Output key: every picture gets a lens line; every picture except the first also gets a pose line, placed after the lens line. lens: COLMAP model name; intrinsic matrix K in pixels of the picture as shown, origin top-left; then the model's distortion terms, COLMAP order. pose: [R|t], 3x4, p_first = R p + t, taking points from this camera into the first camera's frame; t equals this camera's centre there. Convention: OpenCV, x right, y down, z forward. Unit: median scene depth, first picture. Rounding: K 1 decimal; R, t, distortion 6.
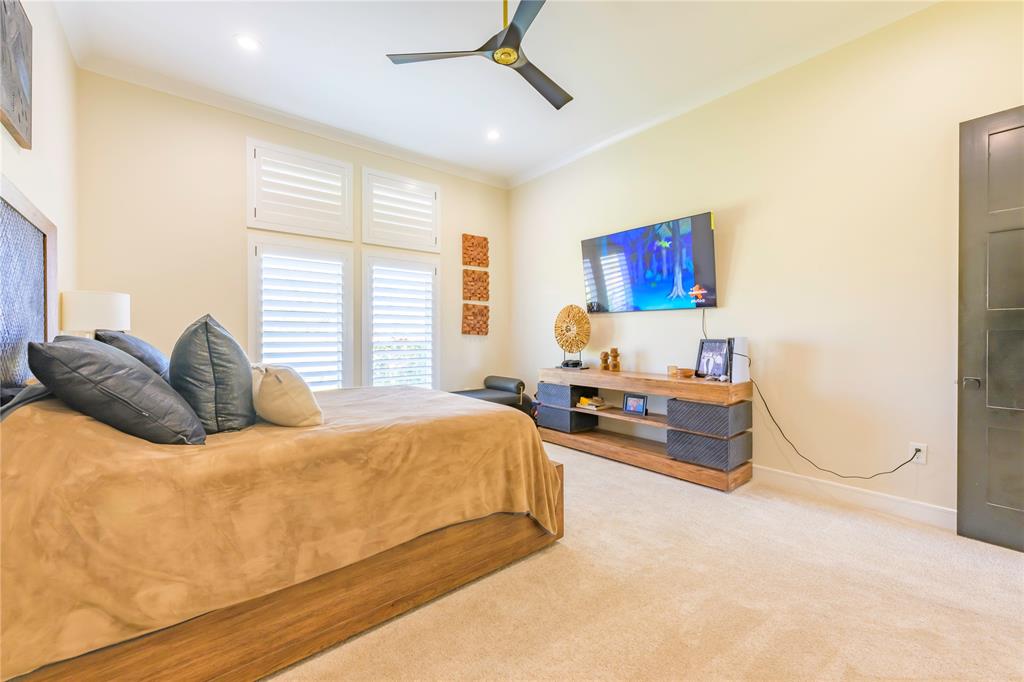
lens RADIAL K [[411.1, 0, 514.4], [0, 411.1, 336.3], [0, 0, 1]] dist [-0.002289, -0.000631]
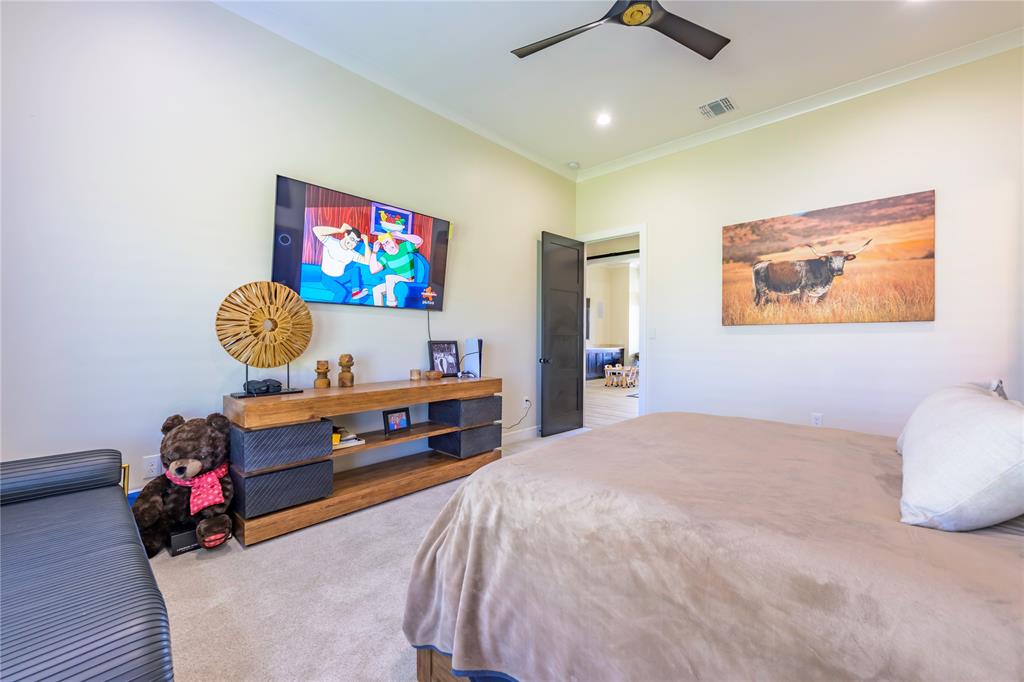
lens RADIAL K [[411.1, 0, 513.4], [0, 411.1, 342.7], [0, 0, 1]] dist [-0.002289, -0.000631]
pose [[-0.125203, -0.006078, 0.992112, -0.580048], [0.004105, 0.999970, 0.006644, 0.005591], [-0.992123, 0.004904, -0.125175, 0.923343]]
